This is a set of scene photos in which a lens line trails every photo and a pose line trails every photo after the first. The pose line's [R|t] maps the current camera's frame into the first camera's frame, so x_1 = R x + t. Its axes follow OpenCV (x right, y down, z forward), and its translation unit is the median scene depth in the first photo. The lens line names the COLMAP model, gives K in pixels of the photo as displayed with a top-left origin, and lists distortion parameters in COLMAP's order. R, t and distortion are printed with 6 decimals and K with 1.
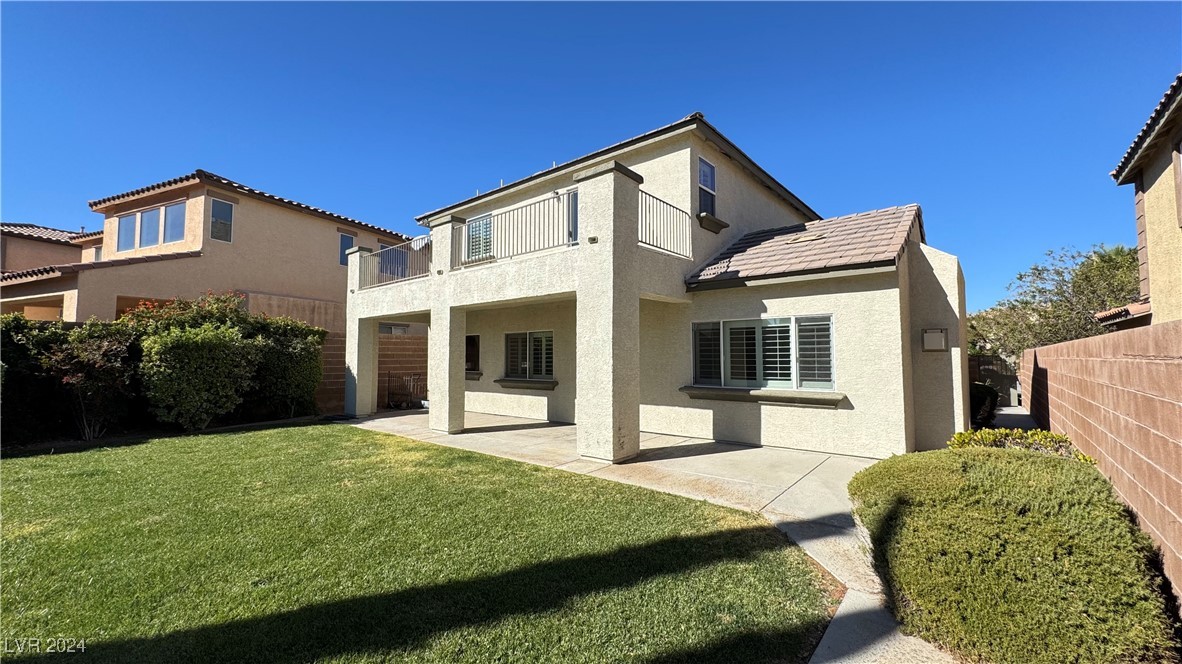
lens RADIAL K [[467.1, 0, 586.7], [0, 467.1, 333.1], [0, 0, 1]] dist [-0.008606, -0.000016]
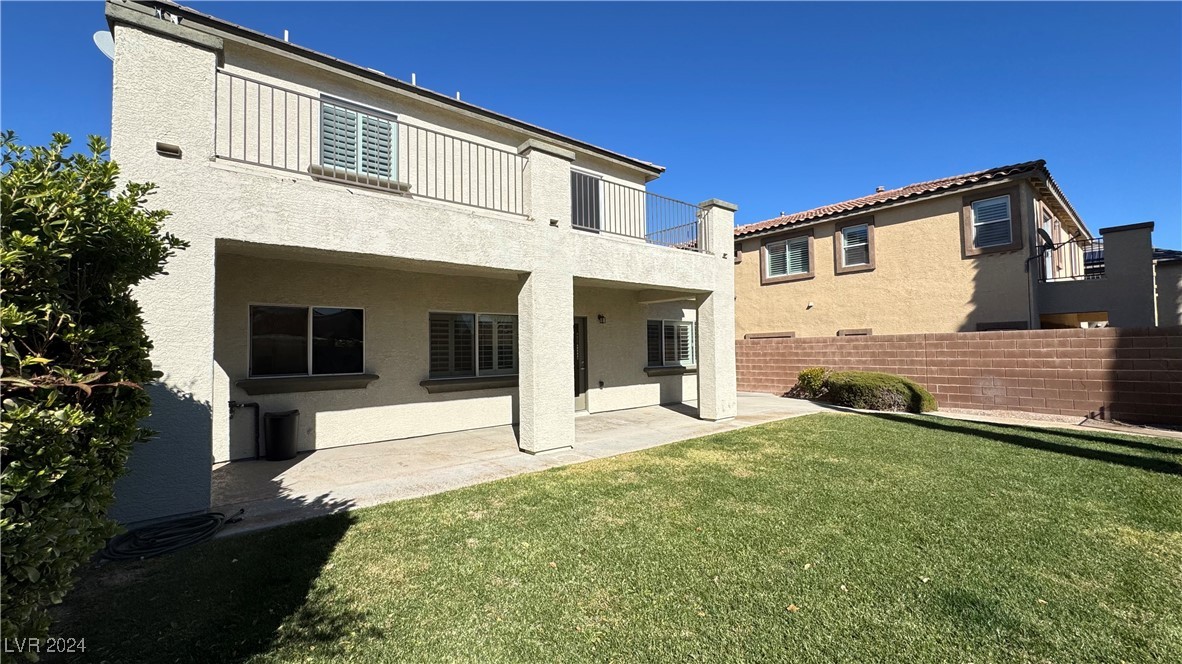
lens RADIAL K [[467.1, 0, 589.1], [0, 467.1, 330.4], [0, 0, 1]] dist [-0.008606, -0.000016]
pose [[0.187600, 0.038568, 0.981488, -0.799896], [-0.039351, 0.998722, -0.031723, 0.041453], [-0.981457, -0.032671, 0.188878, 0.659468]]
